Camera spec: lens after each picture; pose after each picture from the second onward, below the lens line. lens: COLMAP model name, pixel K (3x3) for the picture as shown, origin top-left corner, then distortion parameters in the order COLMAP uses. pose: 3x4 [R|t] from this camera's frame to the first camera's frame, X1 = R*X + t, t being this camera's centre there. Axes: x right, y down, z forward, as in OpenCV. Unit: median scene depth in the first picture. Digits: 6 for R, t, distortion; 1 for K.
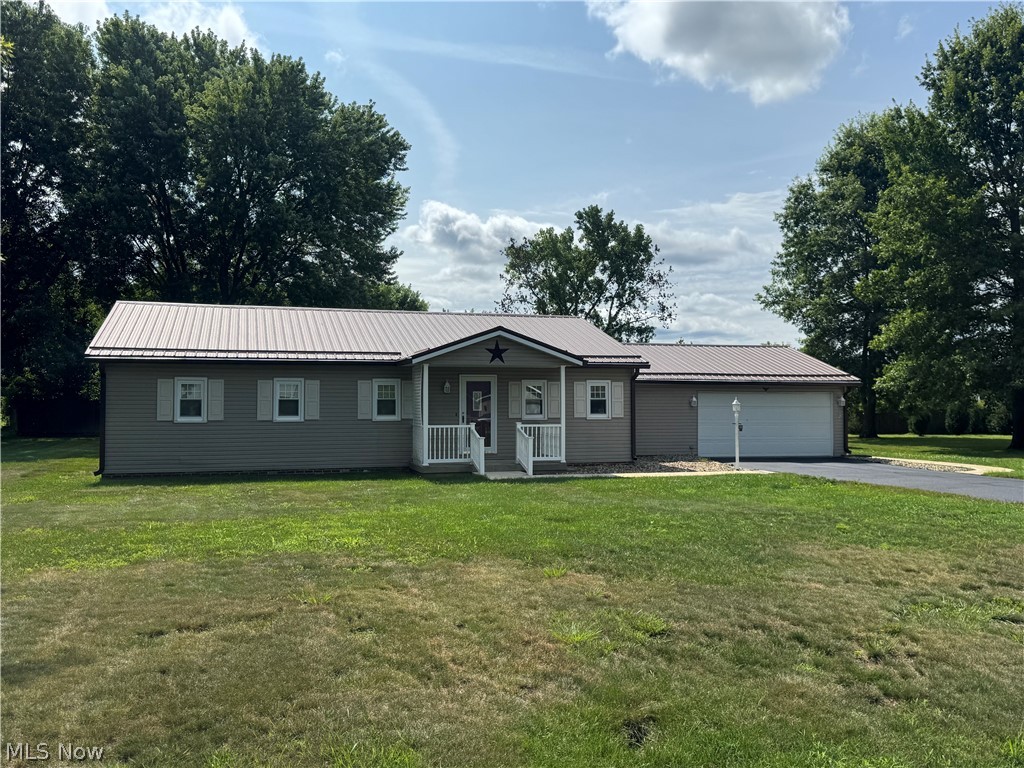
lens RADIAL K [[875.9, 0, 512.0], [0, 875.9, 384.0], [0, 0, 1]] dist [0.145670, -0.248762]
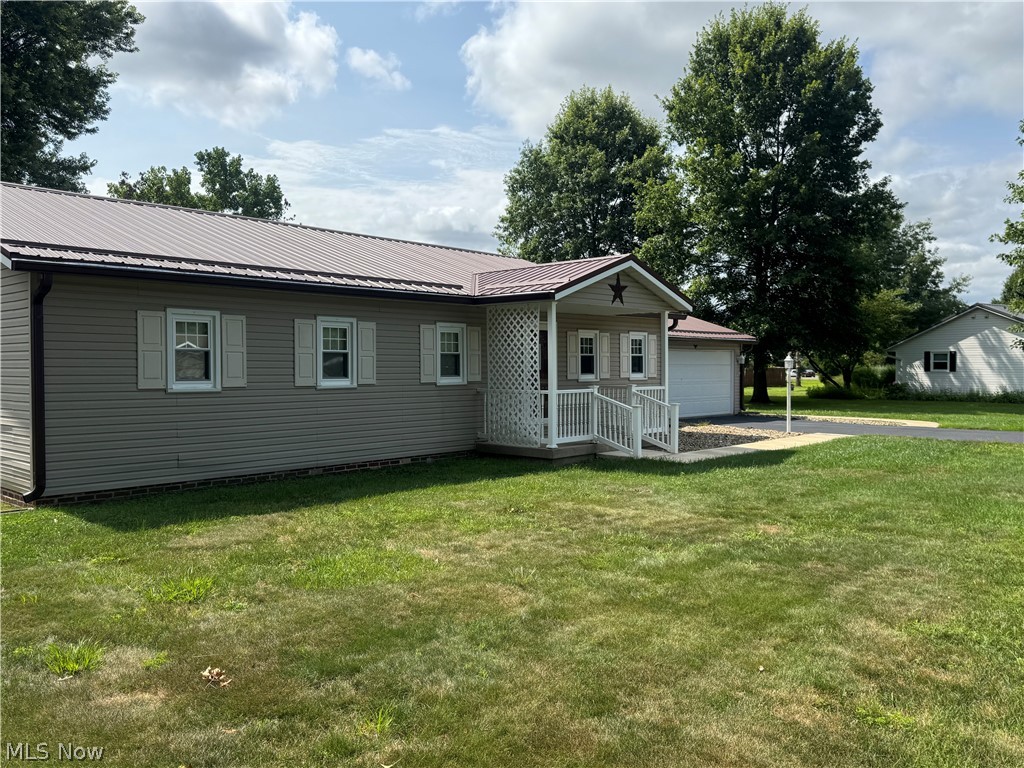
lens RADIAL K [[836.3, 0, 512.9], [0, 836.3, 366.8], [0, 0, 1]] dist [0.099638, -0.005188]
pose [[0.861642, -0.003204, 0.507507, -0.371502], [-0.008025, 0.999769, 0.019937, 0.012618], [-0.507453, -0.021251, 0.861417, 0.354085]]
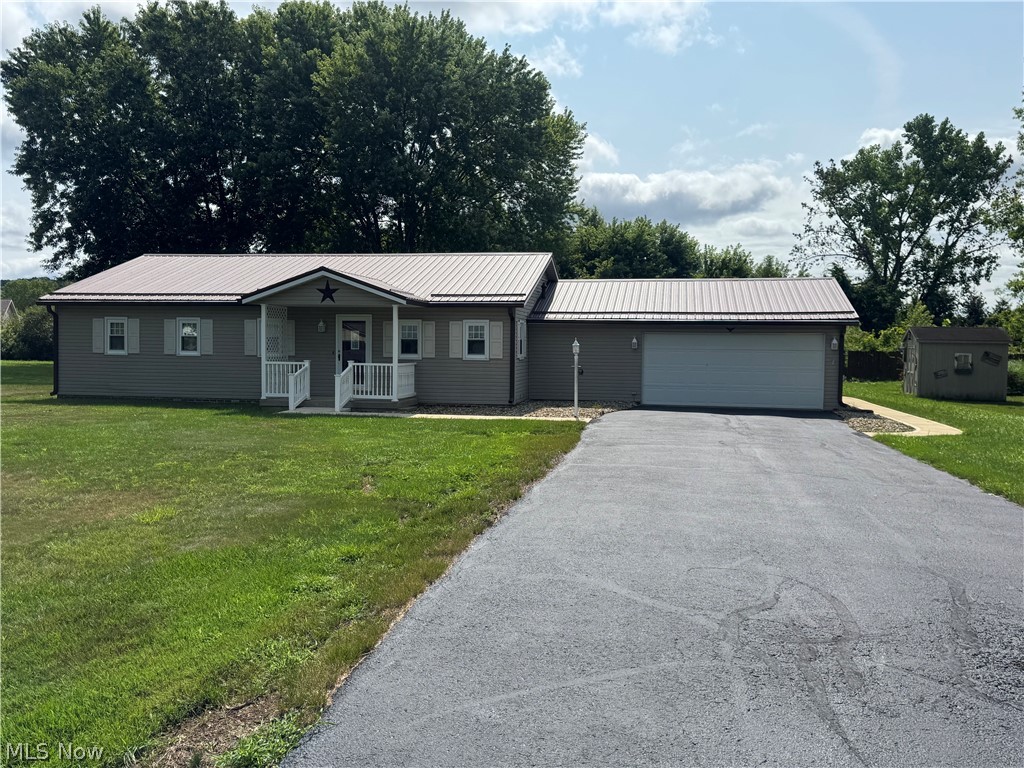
lens RADIAL K [[875.9, 0, 512.0], [0, 875.9, 384.0], [0, 0, 1]] dist [0.145670, -0.248762]
pose [[0.894471, 0.030570, -0.446079, 0.523452], [-0.000865, 0.997776, 0.066644, 0.001788], [0.447125, -0.059225, 0.892509, 0.135343]]
